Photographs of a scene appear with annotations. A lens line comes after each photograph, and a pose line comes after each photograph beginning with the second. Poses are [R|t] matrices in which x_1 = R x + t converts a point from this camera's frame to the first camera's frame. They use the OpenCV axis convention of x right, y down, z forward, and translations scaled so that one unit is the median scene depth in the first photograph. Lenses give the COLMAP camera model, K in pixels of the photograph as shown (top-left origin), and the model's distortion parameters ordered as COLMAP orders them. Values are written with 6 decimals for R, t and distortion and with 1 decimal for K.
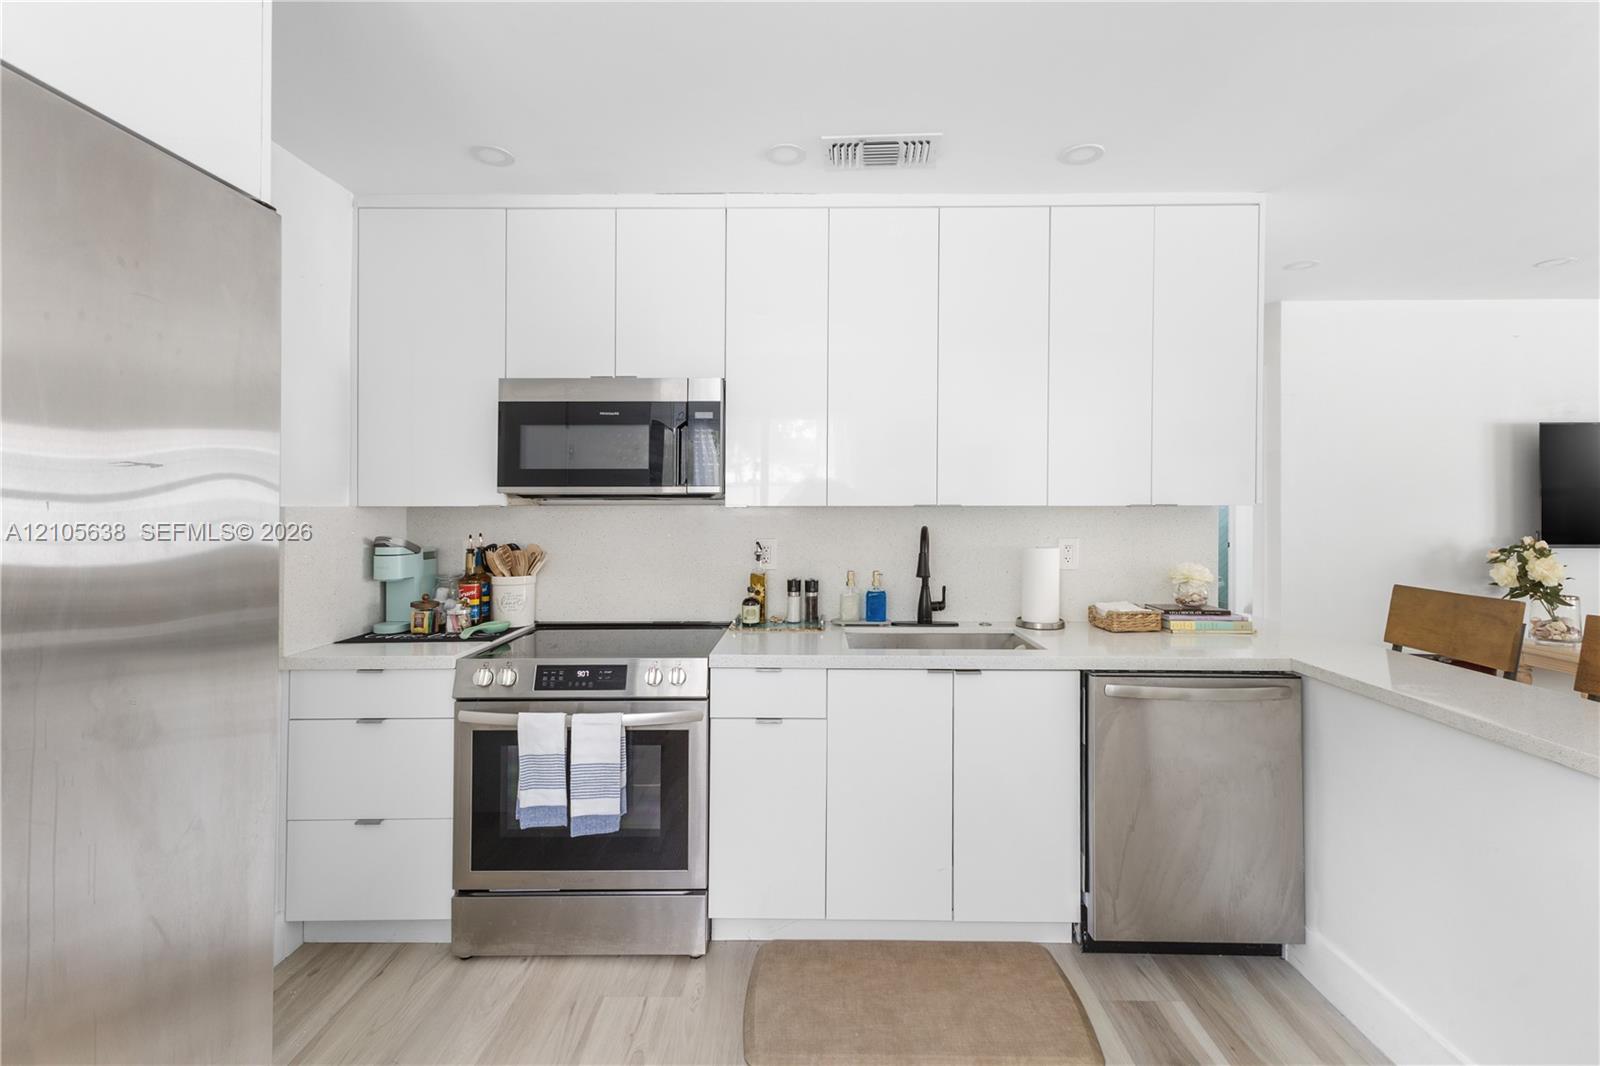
lens RADIAL K [[688.5, 0, 793.6], [0, 688.5, 504.3], [0, 0, 1]] dist [0.013625, 0.000196]
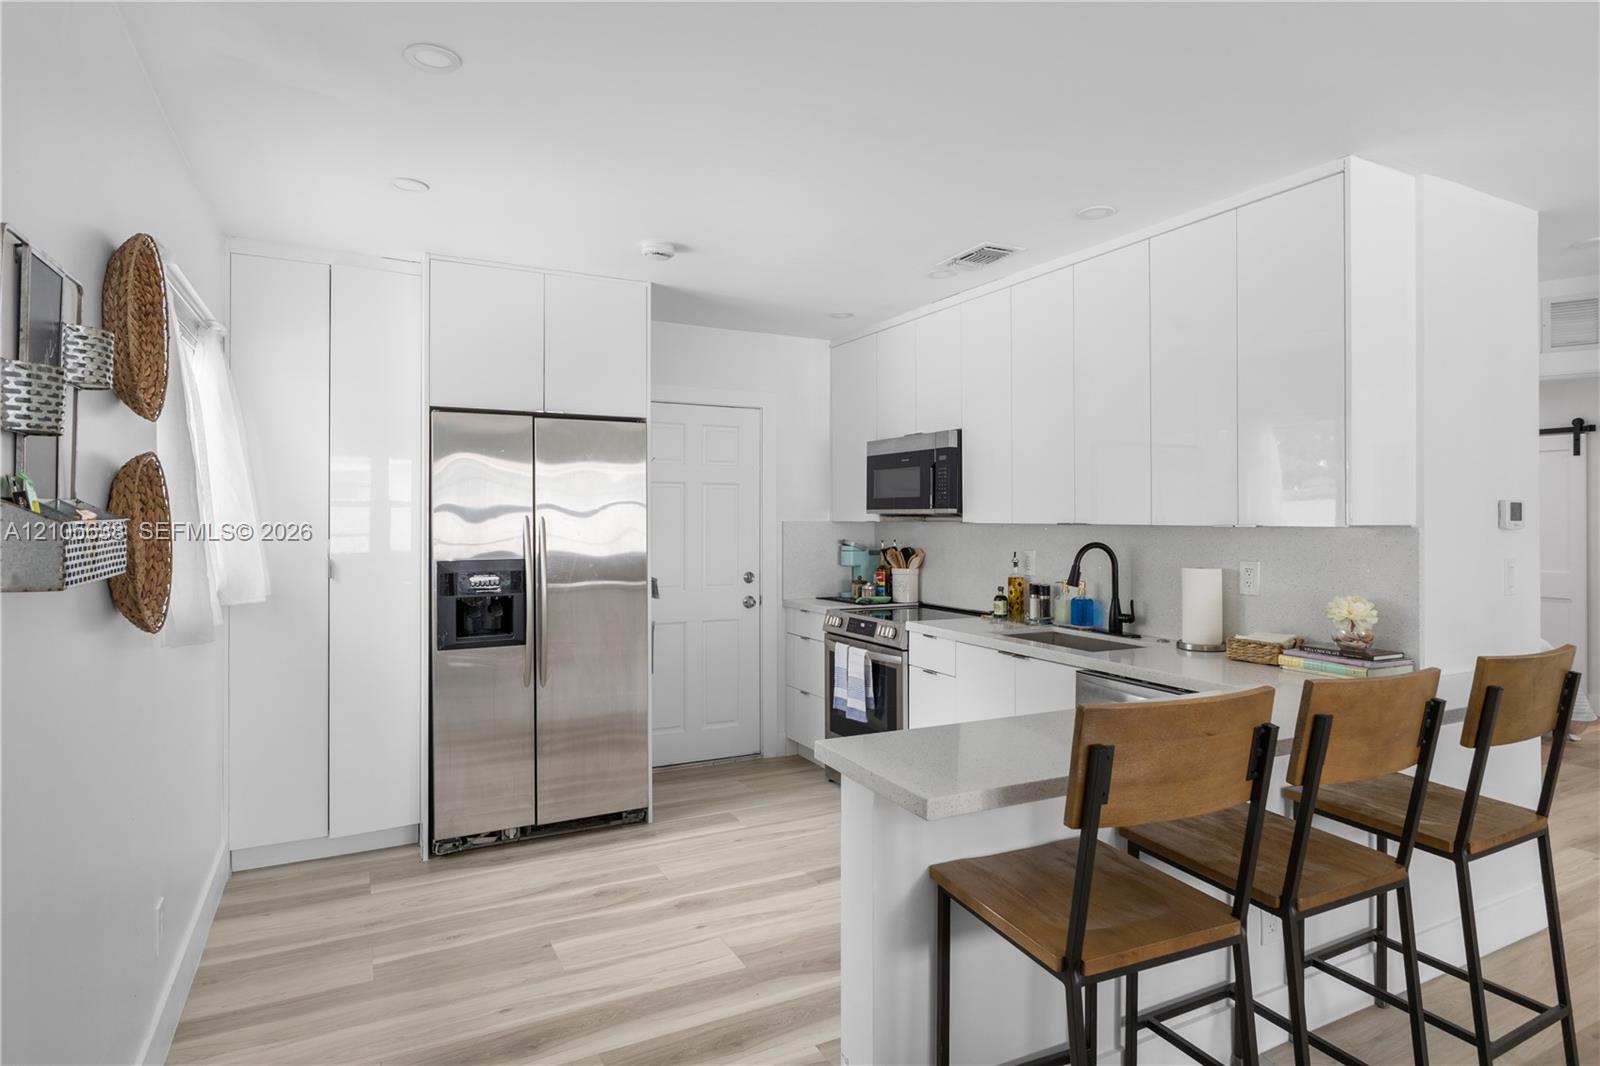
lens RADIAL K [[880.7, 0, 813.0], [0, 880.7, 522.3], [0, 0, 1]] dist [0.027889, 0.000331]
pose [[0.474868, 0.006181, -0.880035, 1.276415], [-0.000931, 0.999978, 0.006521, -0.009358], [0.880056, -0.002278, 0.474864, -0.078610]]
